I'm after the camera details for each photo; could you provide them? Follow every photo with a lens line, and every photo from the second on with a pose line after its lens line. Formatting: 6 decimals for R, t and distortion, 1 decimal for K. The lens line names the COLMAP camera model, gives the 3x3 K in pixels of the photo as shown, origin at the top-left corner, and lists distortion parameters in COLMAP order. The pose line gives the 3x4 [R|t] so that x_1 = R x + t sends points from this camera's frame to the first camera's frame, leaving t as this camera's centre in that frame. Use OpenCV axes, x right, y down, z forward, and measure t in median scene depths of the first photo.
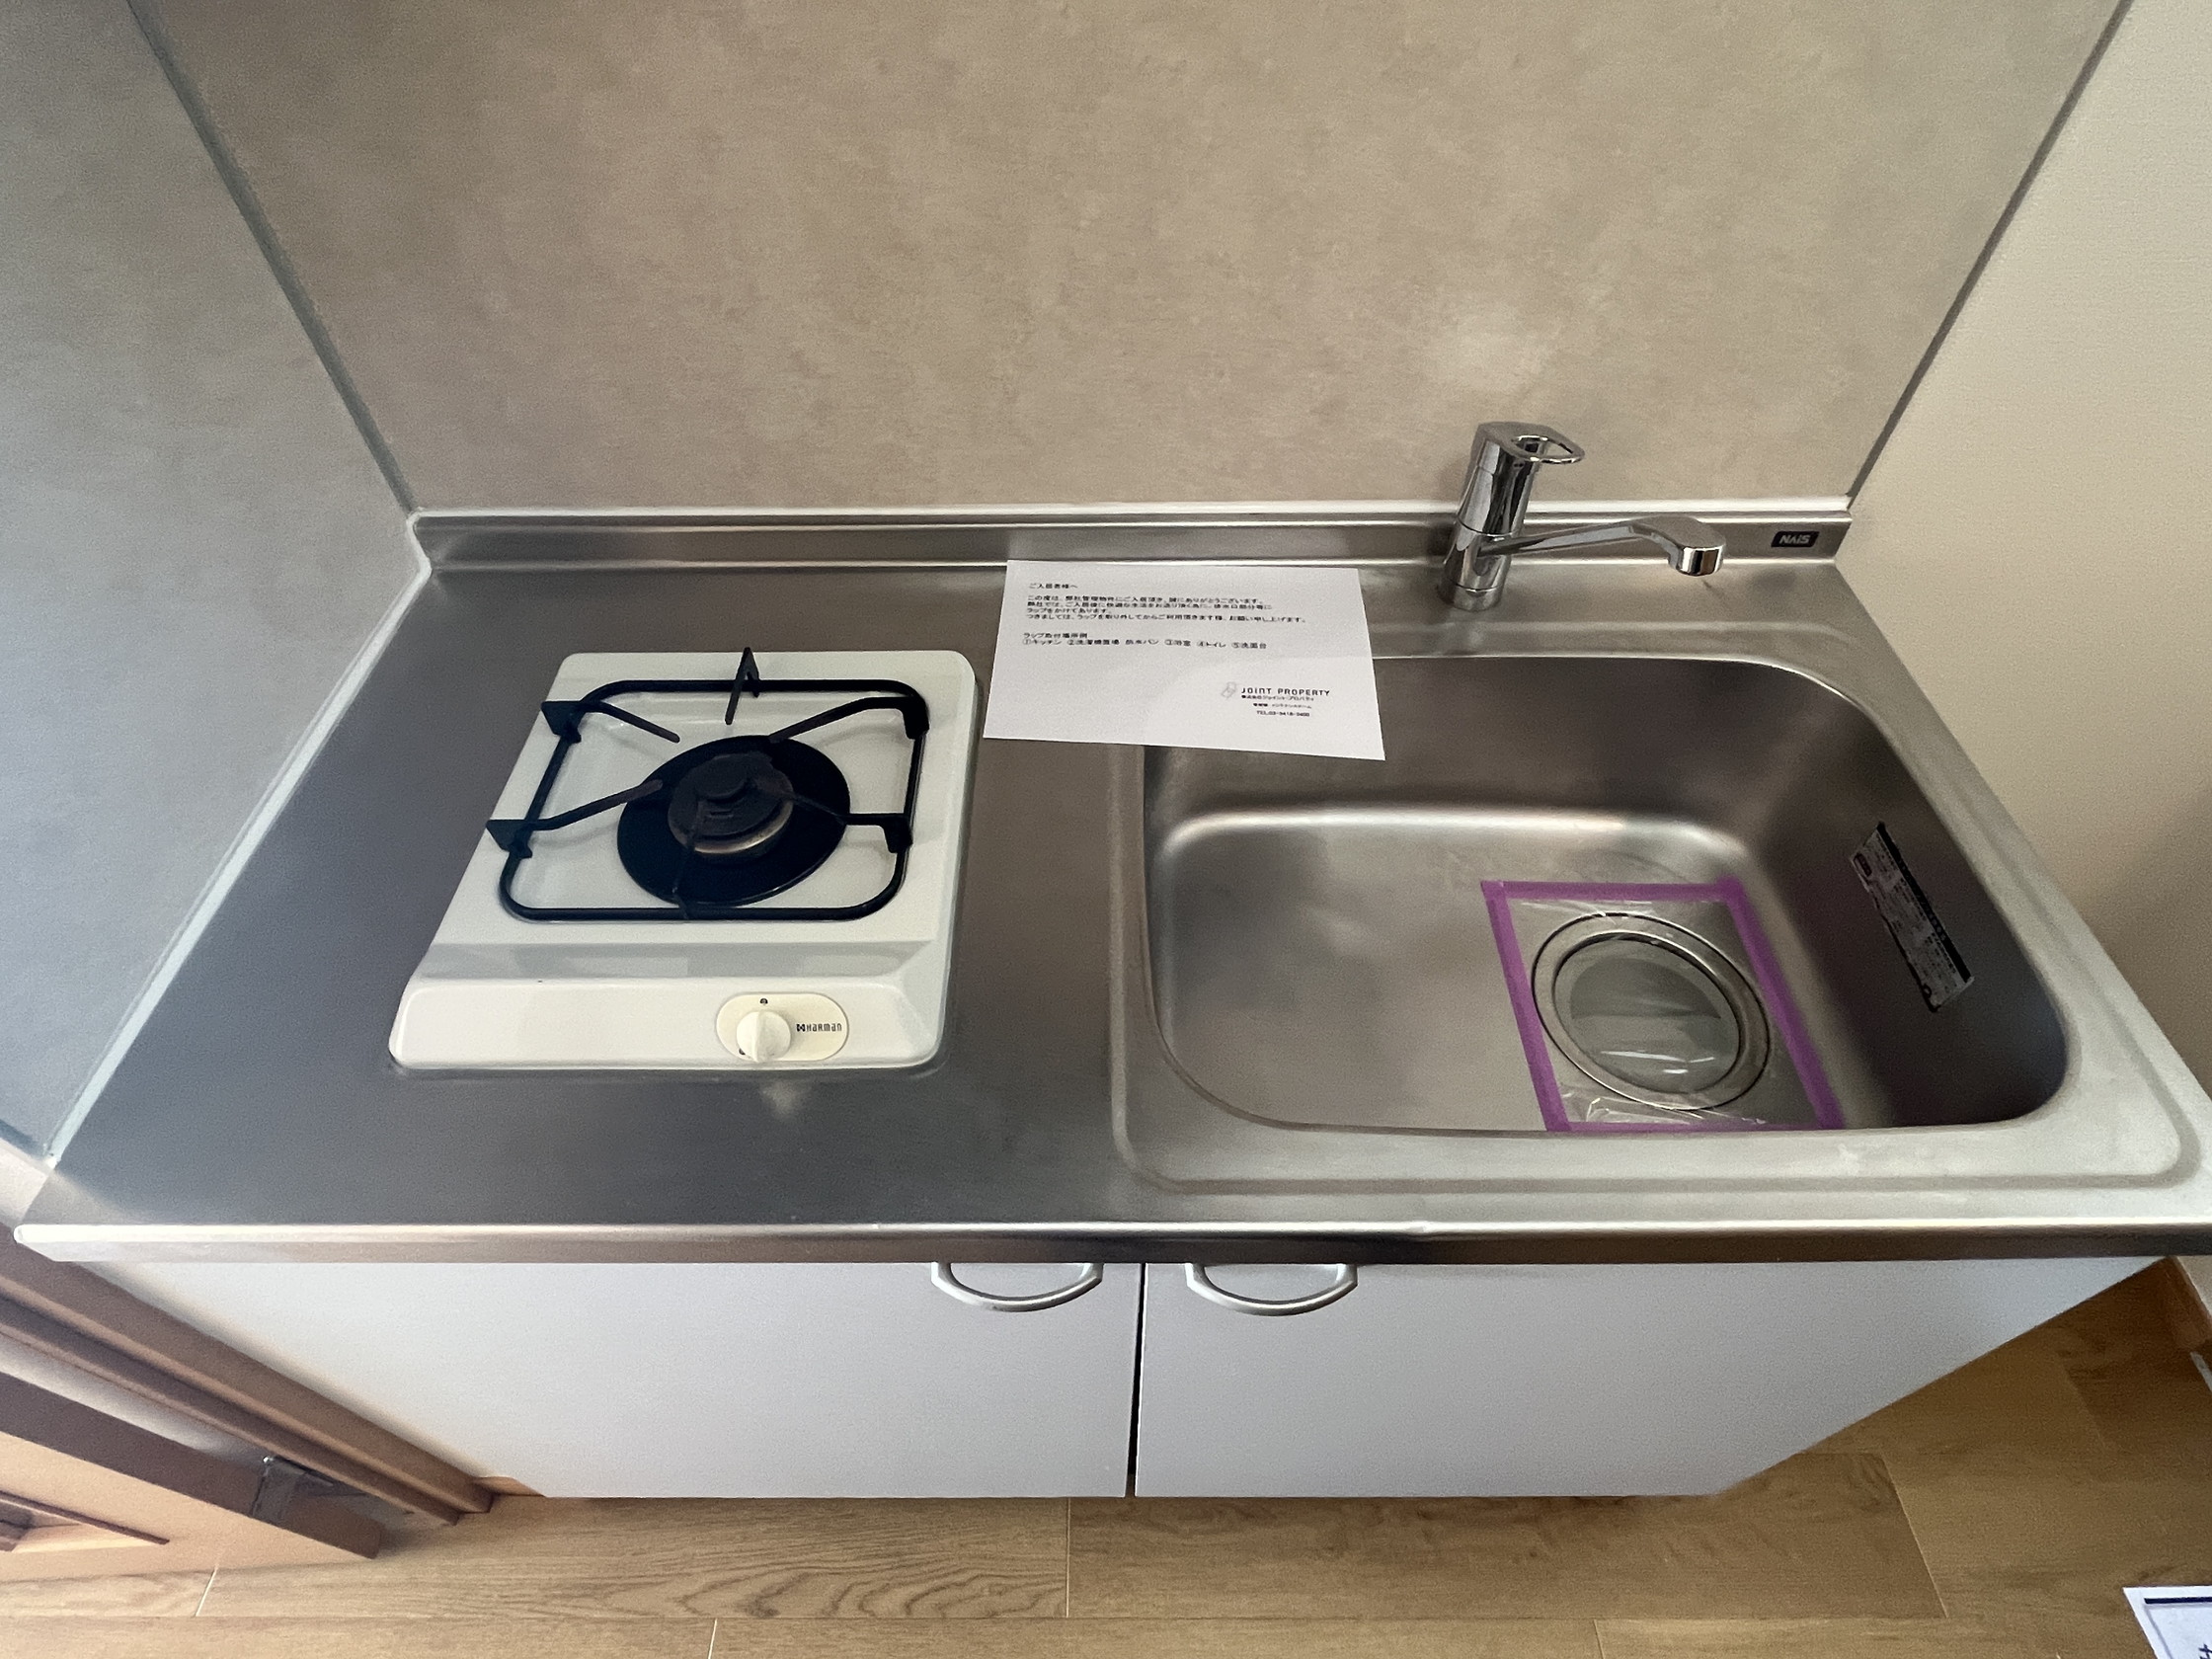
lens RADIAL K [[1140.9, 0, 1108.7], [0, 1140.9, 825.1], [0, 0, 1]] dist [-0.002208, -0.000962]
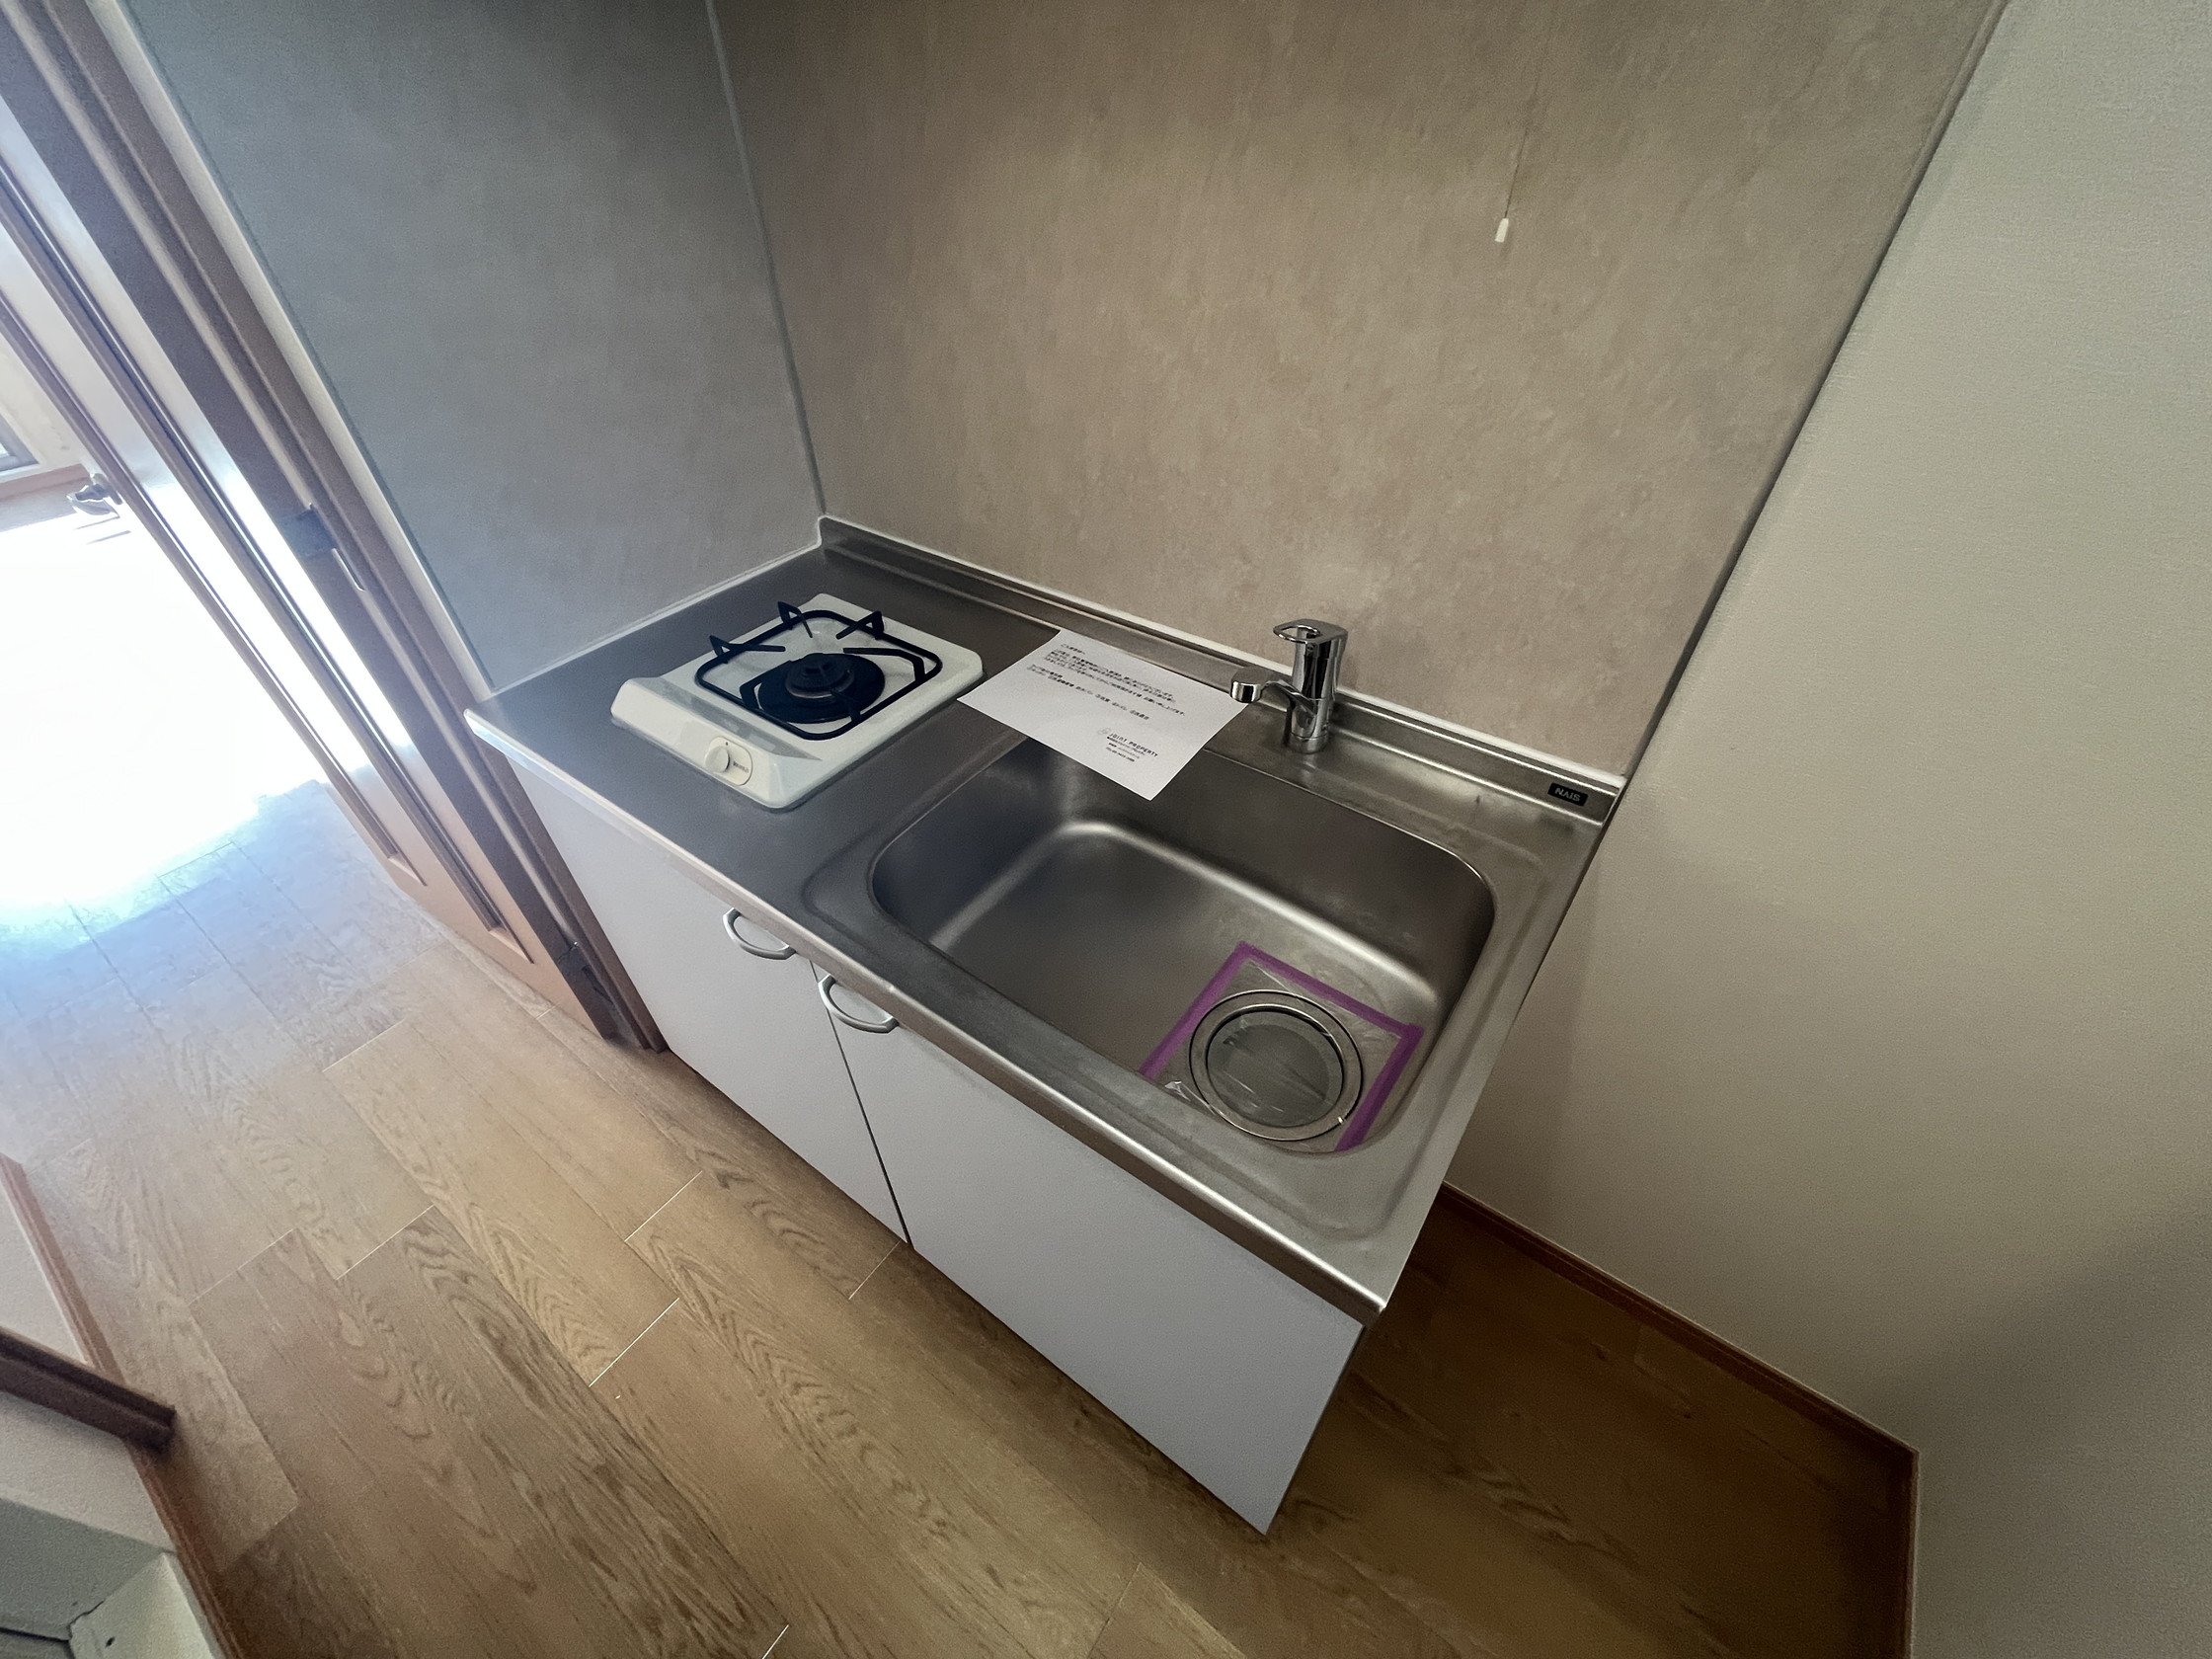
lens RADIAL K [[900.3, 0, 1103.8], [0, 900.3, 833.7], [0, 0, 1]] dist [-0.007383, 0.000844]
pose [[0.810990, 0.388347, -0.437586, 0.662534], [-0.438372, 0.898670, -0.014899, 0.024245], [0.387459, 0.203909, 0.899053, -0.068333]]
